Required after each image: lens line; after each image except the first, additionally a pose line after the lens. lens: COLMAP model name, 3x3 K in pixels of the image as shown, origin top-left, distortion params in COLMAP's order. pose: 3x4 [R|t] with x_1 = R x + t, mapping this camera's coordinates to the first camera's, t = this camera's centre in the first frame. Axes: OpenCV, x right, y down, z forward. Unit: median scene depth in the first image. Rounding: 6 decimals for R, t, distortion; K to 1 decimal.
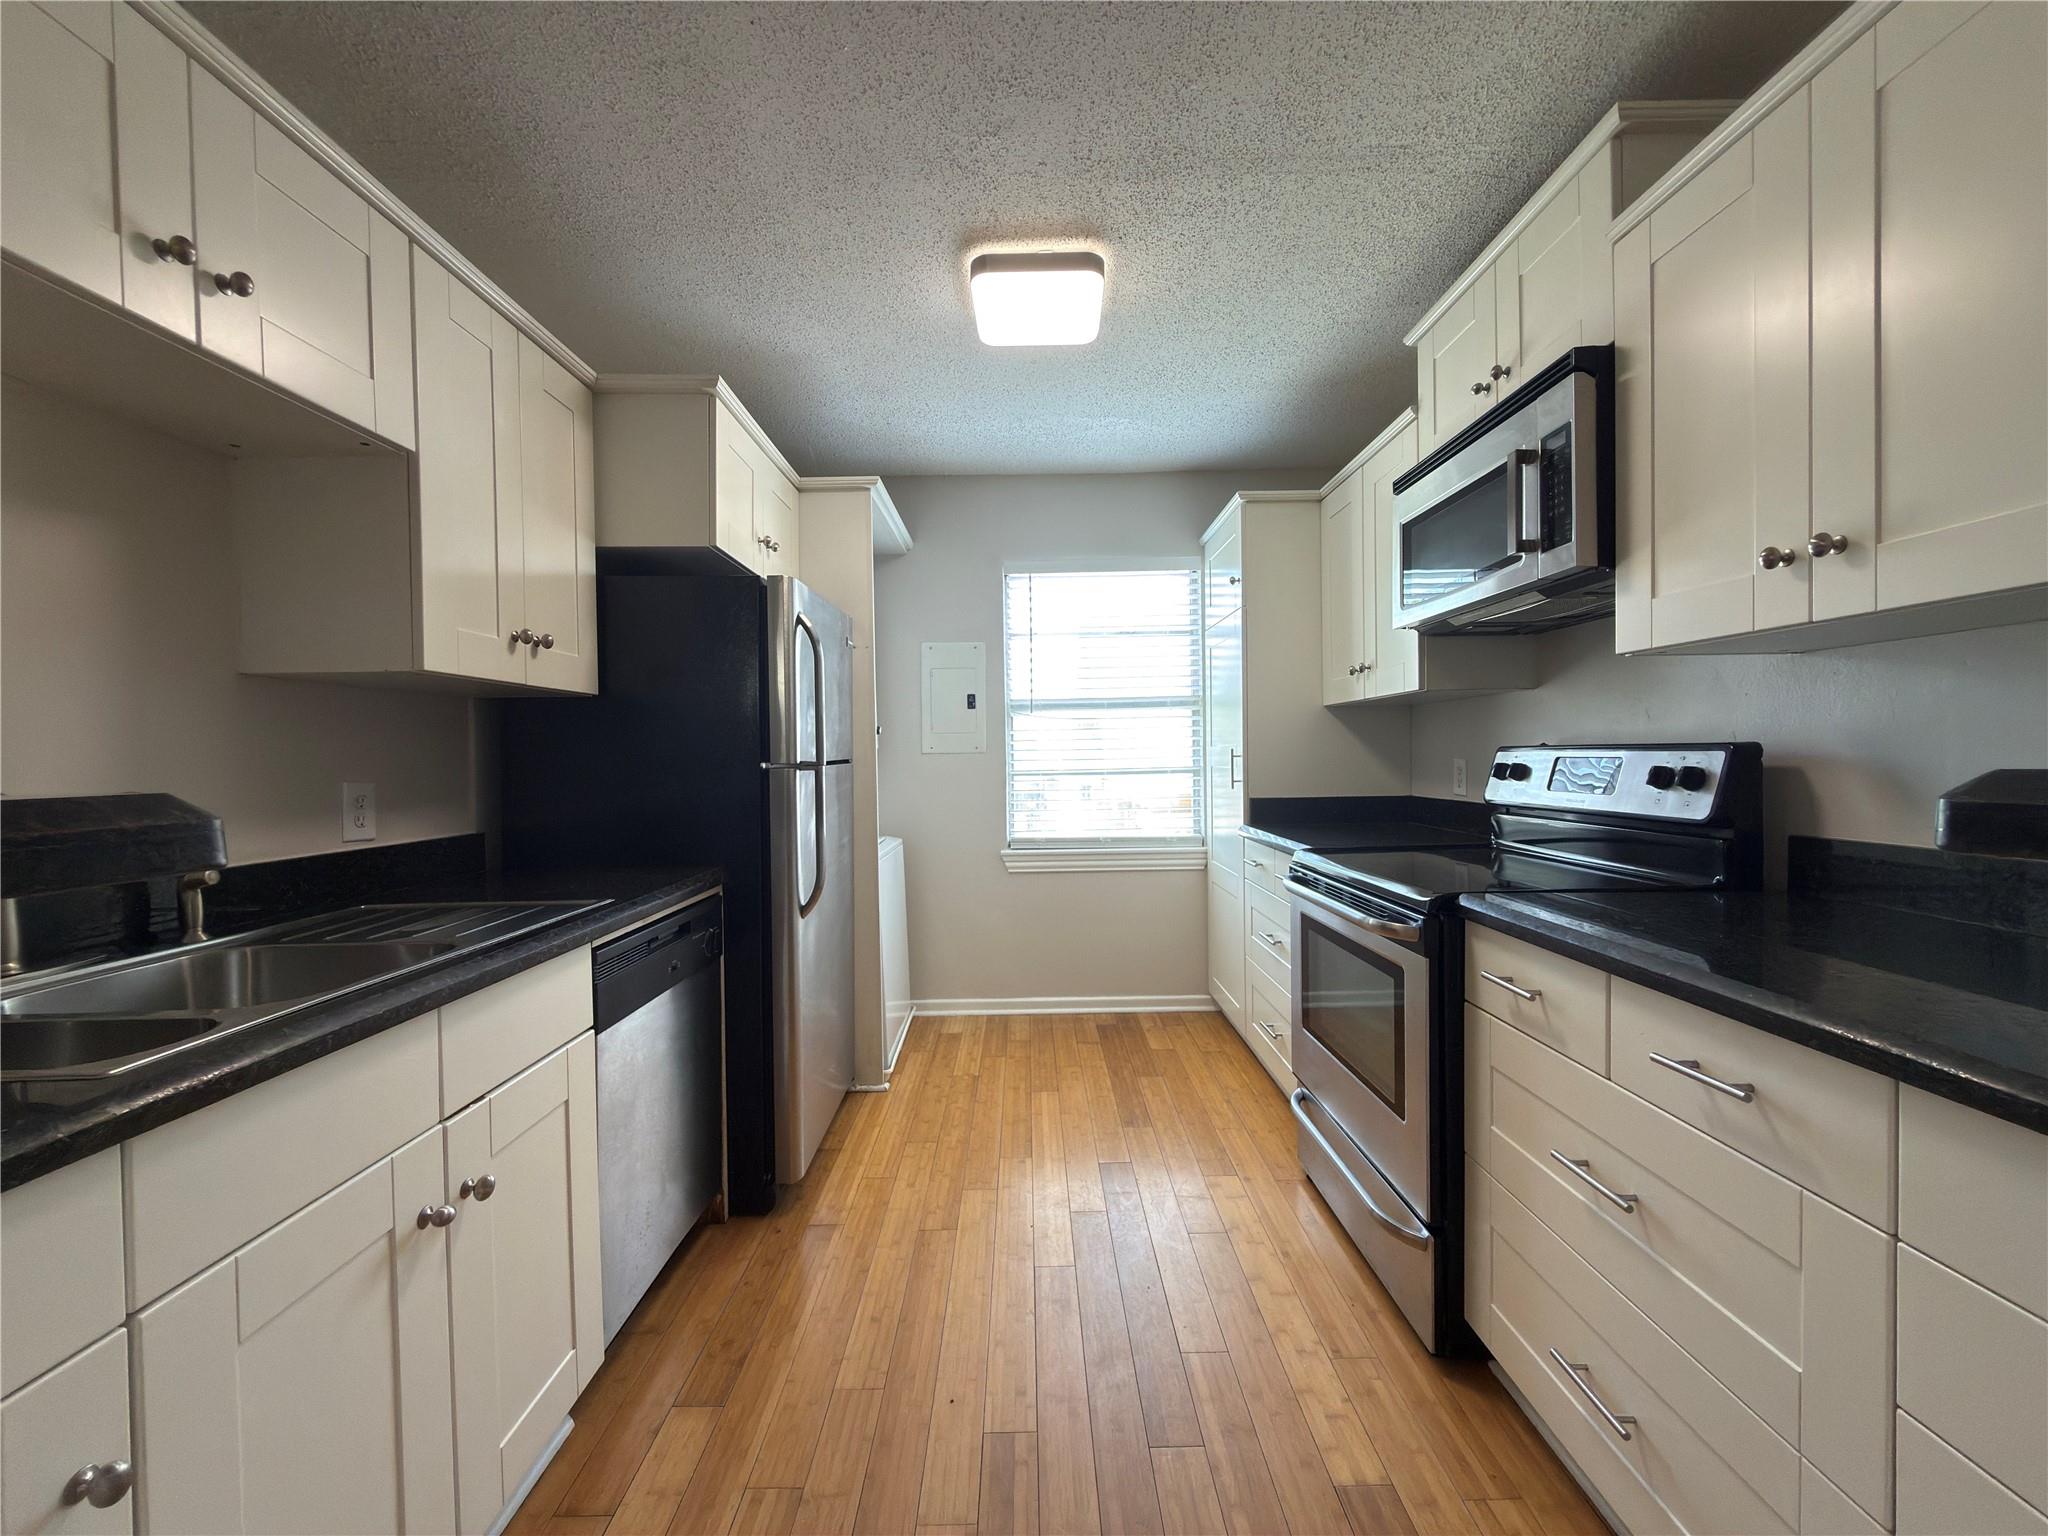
lens RADIAL K [[814.9, 0, 1028.0], [0, 814.9, 769.1], [0, 0, 1]] dist [0.000806, 0.000087]
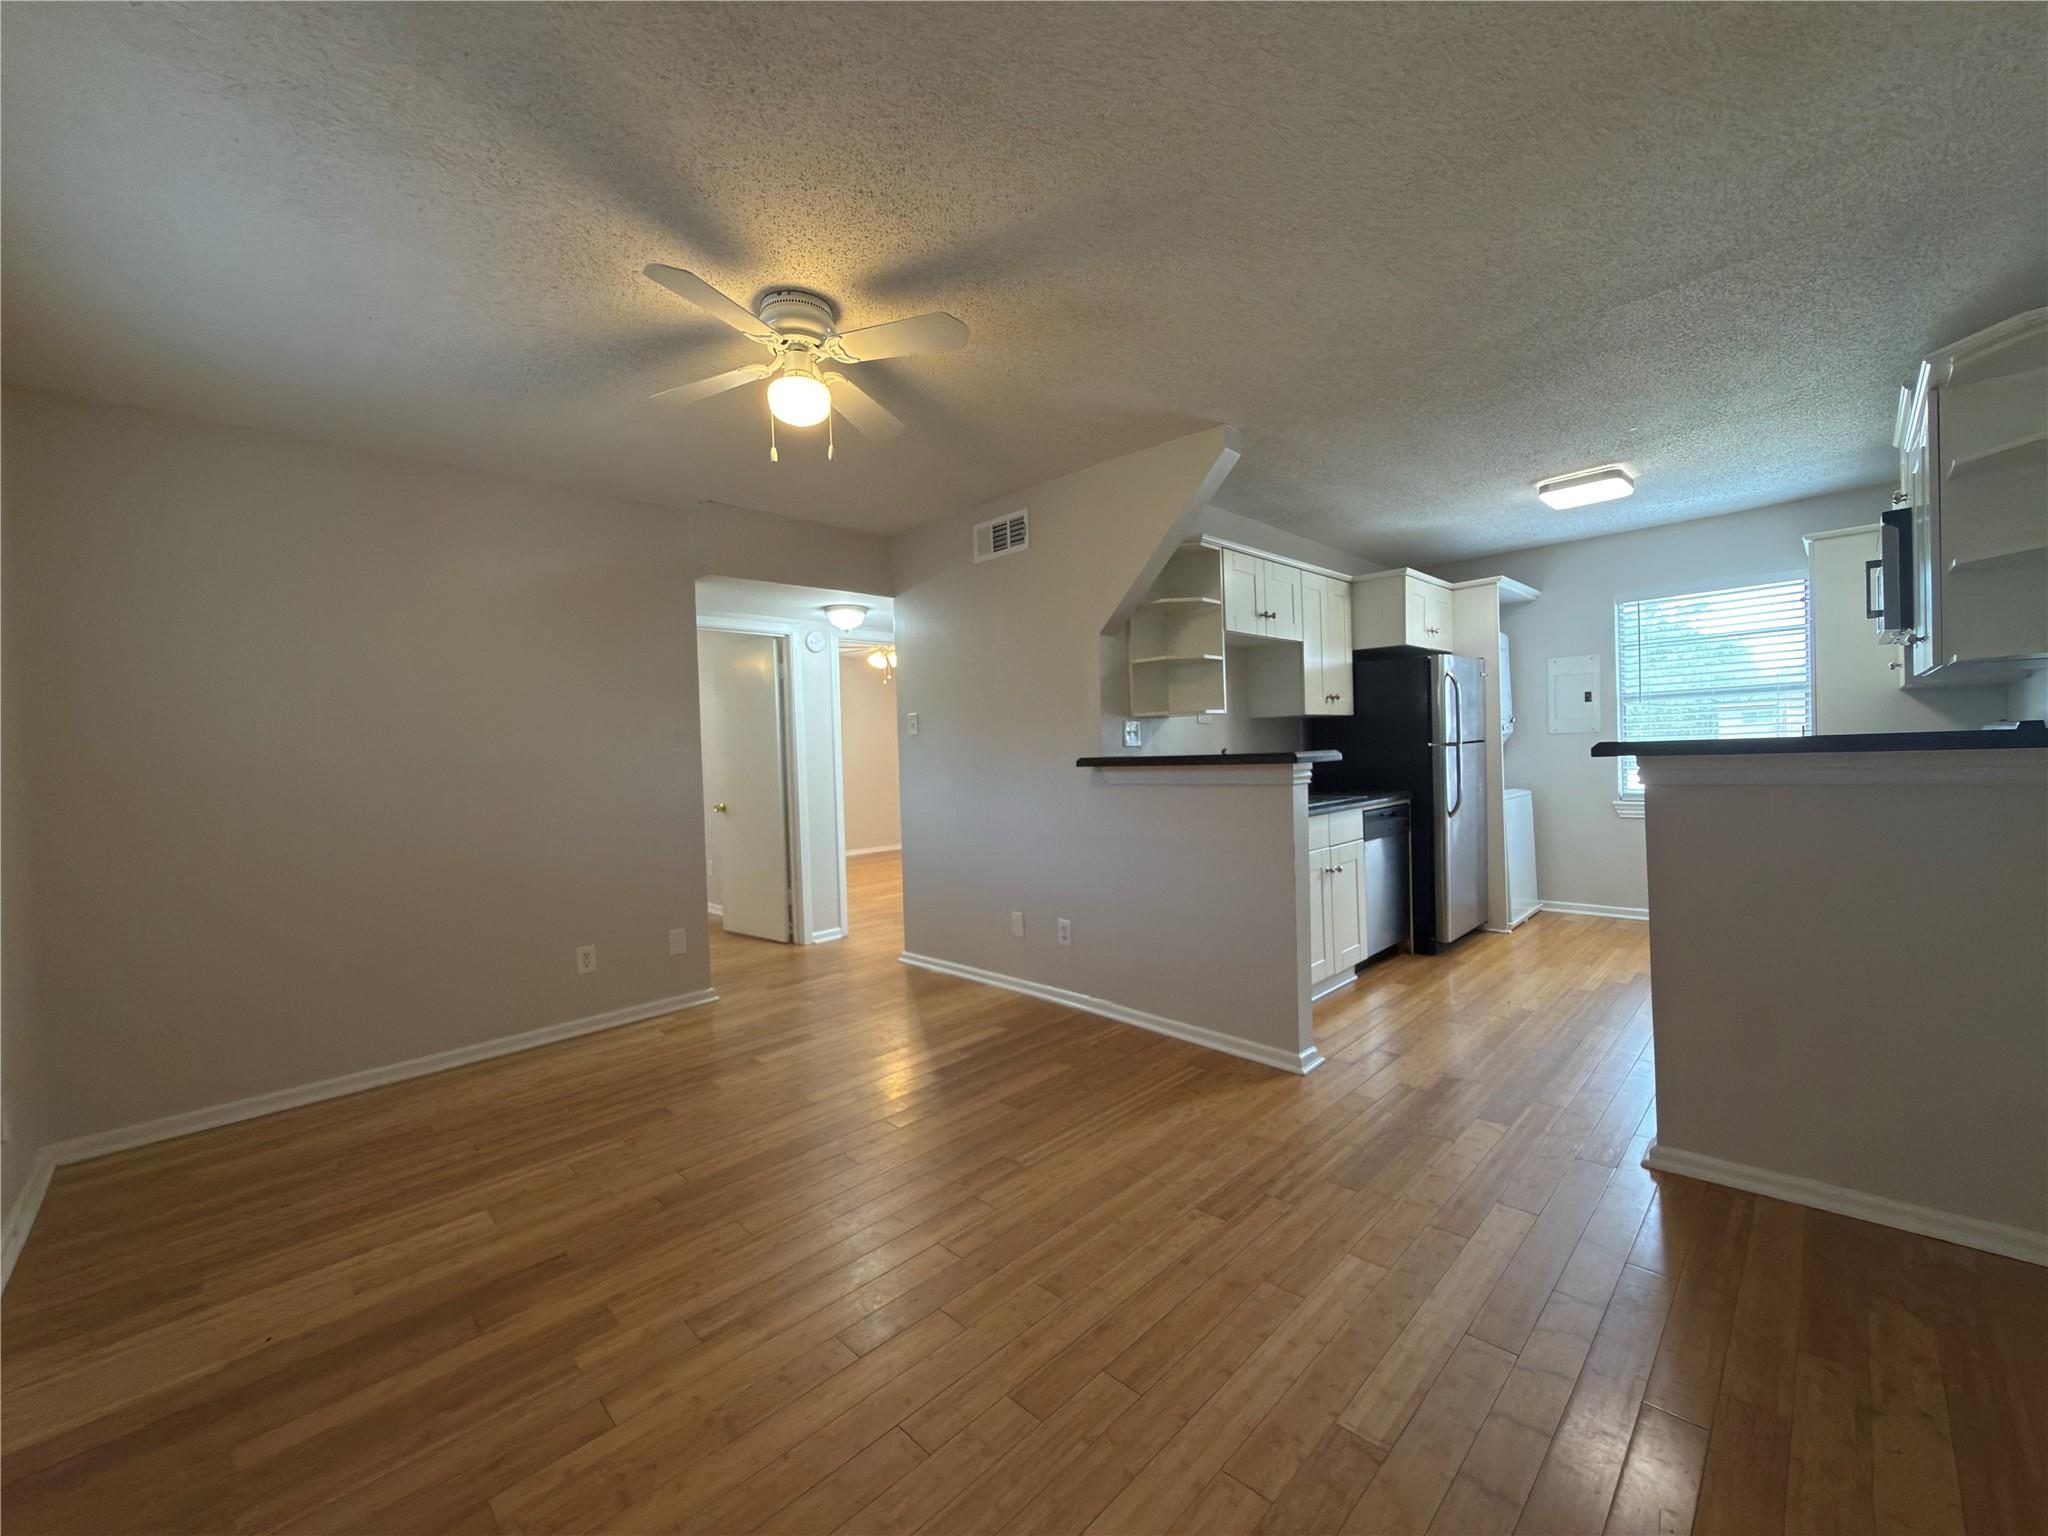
lens RADIAL K [[820.8, 0, 1028.5], [0, 820.8, 764.7], [0, 0, 1]] dist [0.000305, -0.000210]
pose [[0.703227, 0.001855, -0.710963, 0.475202], [0.013331, 0.999786, 0.015795, 0.000637], [0.710840, -0.020585, 0.703052, -1.284818]]
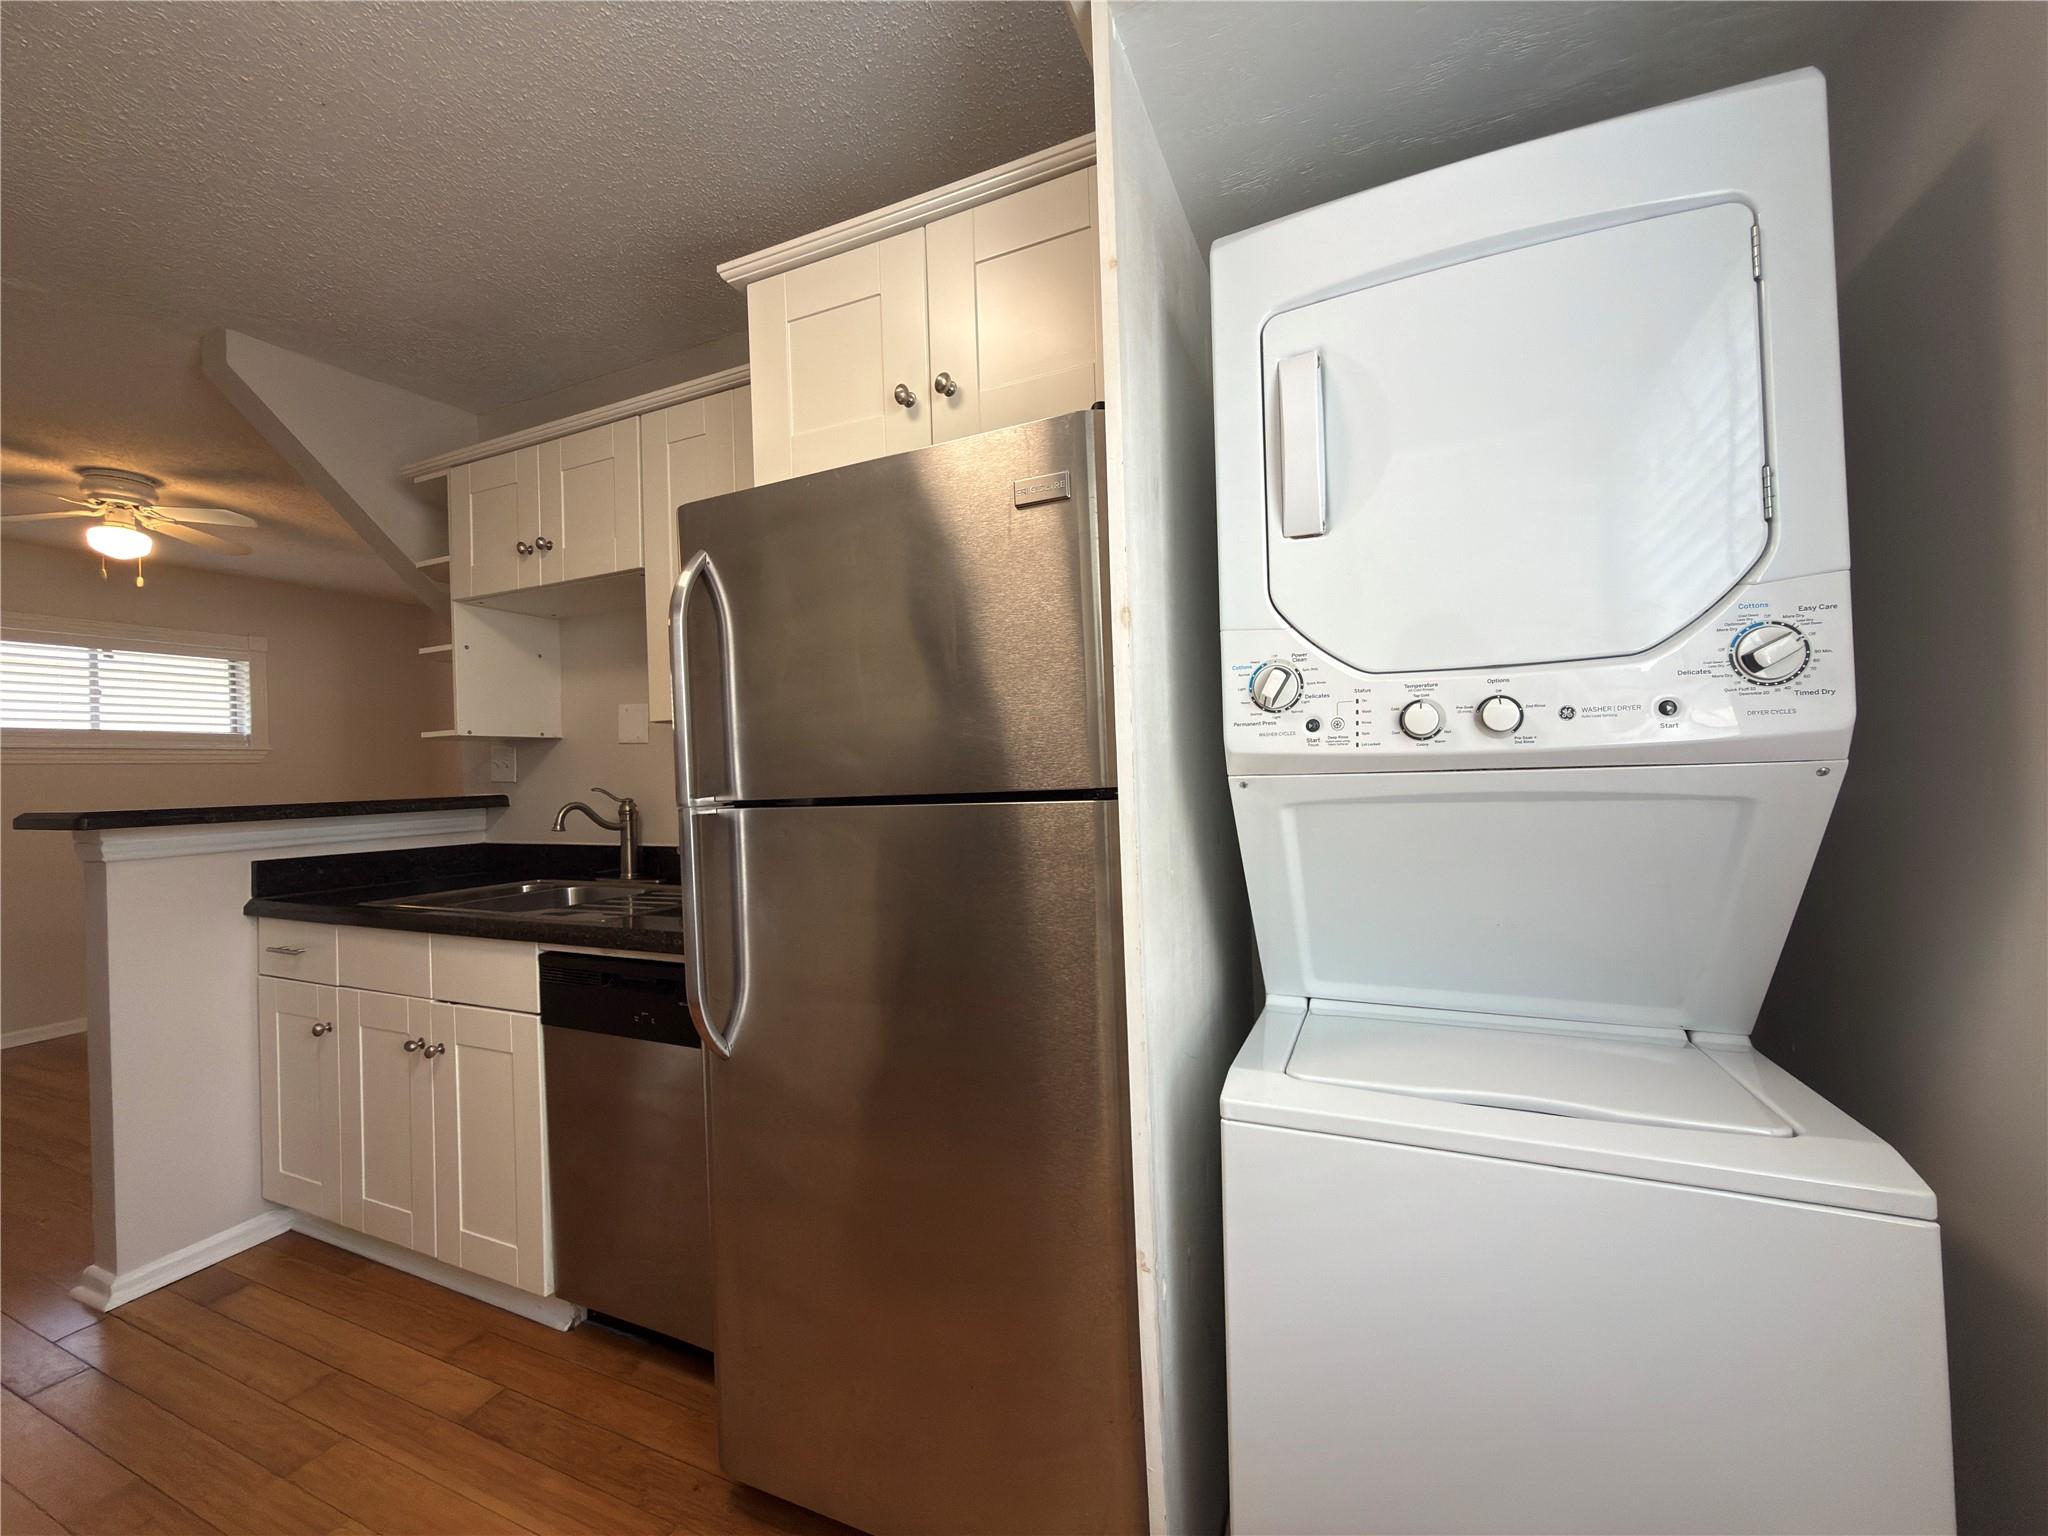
lens RADIAL K [[820.8, 0, 1028.5], [0, 820.8, 764.7], [0, 0, 1]] dist [0.000305, -0.000210]
pose [[-0.412961, 0.026441, -0.910365, 0.186014], [0.023529, 0.999555, 0.018359, -0.042036], [0.910445, -0.013839, -0.413399, 1.539005]]
